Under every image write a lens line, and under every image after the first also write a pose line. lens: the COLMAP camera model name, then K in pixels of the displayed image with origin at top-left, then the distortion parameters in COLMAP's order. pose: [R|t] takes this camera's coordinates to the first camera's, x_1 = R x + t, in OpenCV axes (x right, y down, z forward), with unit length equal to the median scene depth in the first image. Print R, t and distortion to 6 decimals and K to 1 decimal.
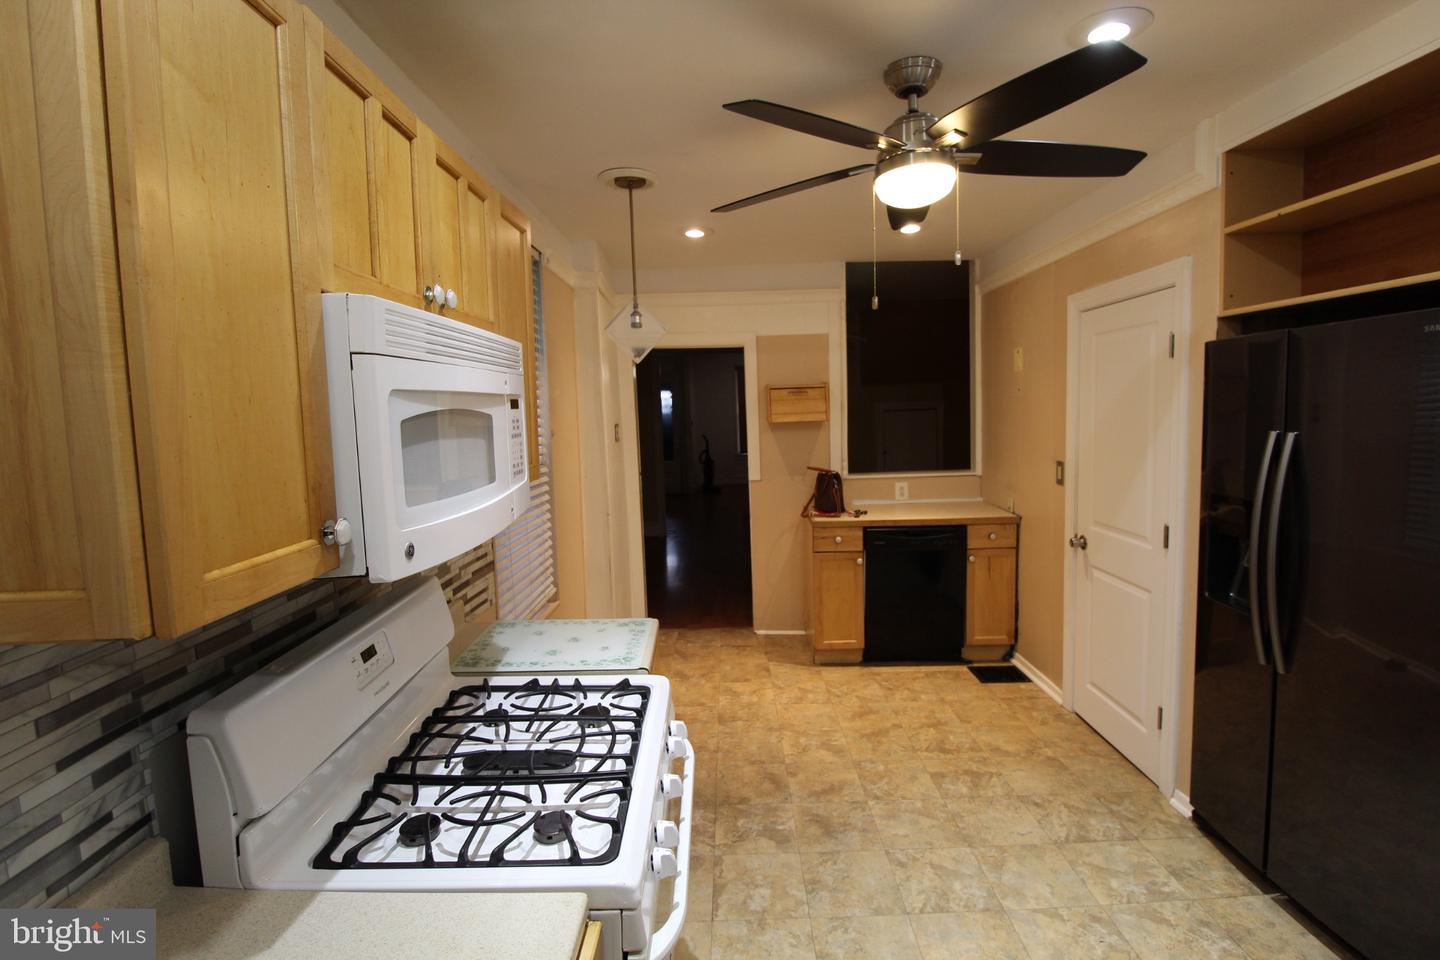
lens RADIAL K [[671.1, 0, 726.1], [0, 671.1, 469.5], [0, 0, 1]] dist [-0.010722, -0.004683]
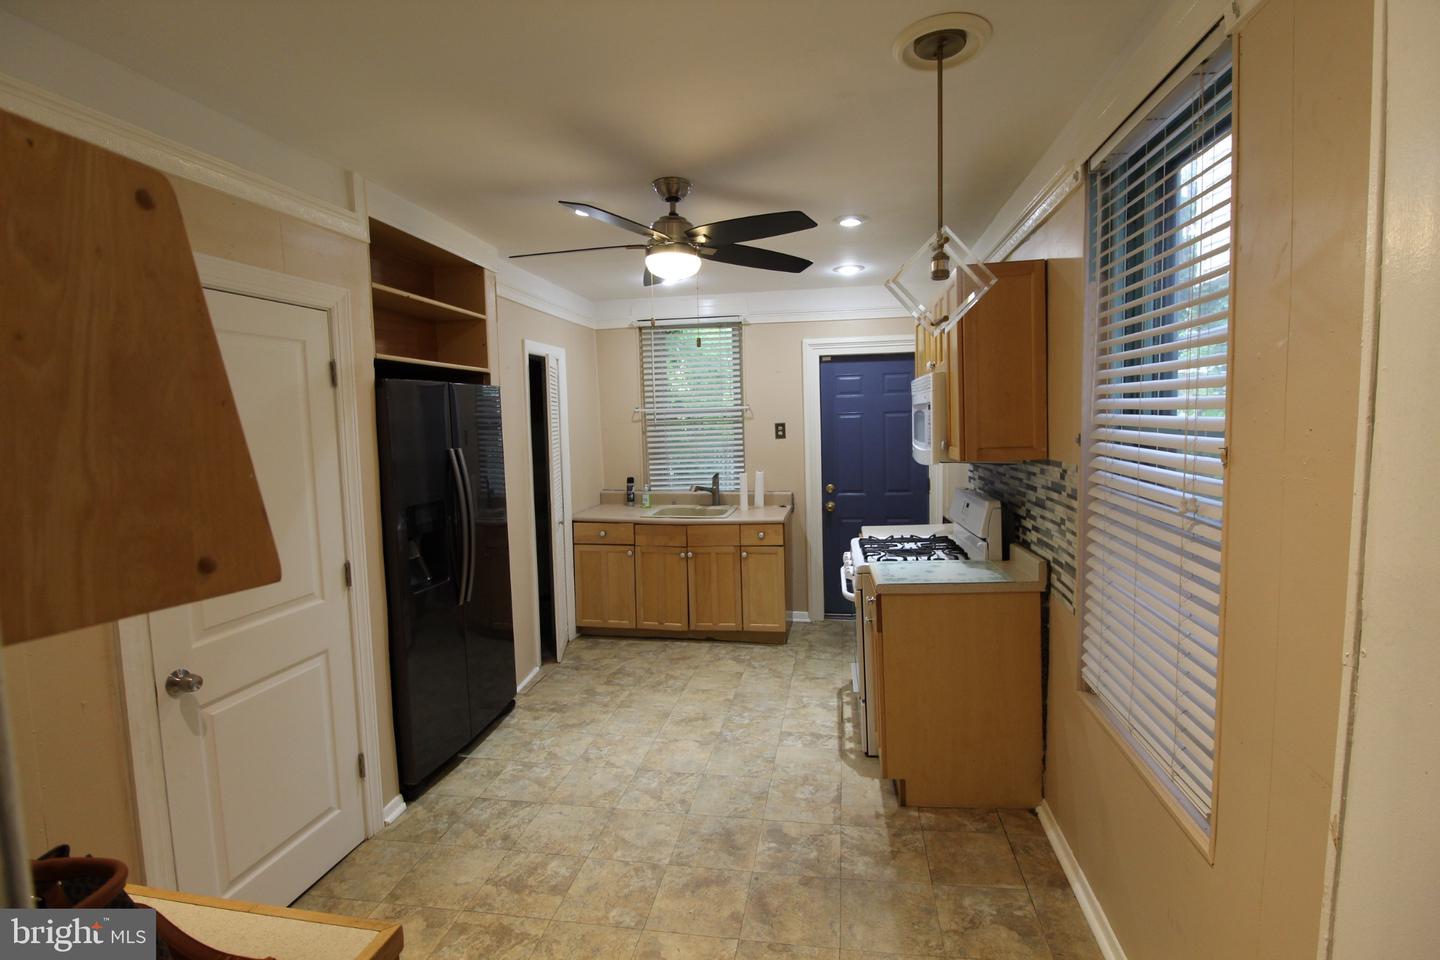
lens RADIAL K [[671.1, 0, 729.6], [0, 671.1, 471.5], [0, 0, 1]] dist [-0.010722, -0.004683]
pose [[-0.985010, 0.037319, 0.168412, -0.041920], [0.065475, 0.984140, 0.164868, -0.172662], [-0.159588, 0.173423, -0.971831, 1.896548]]
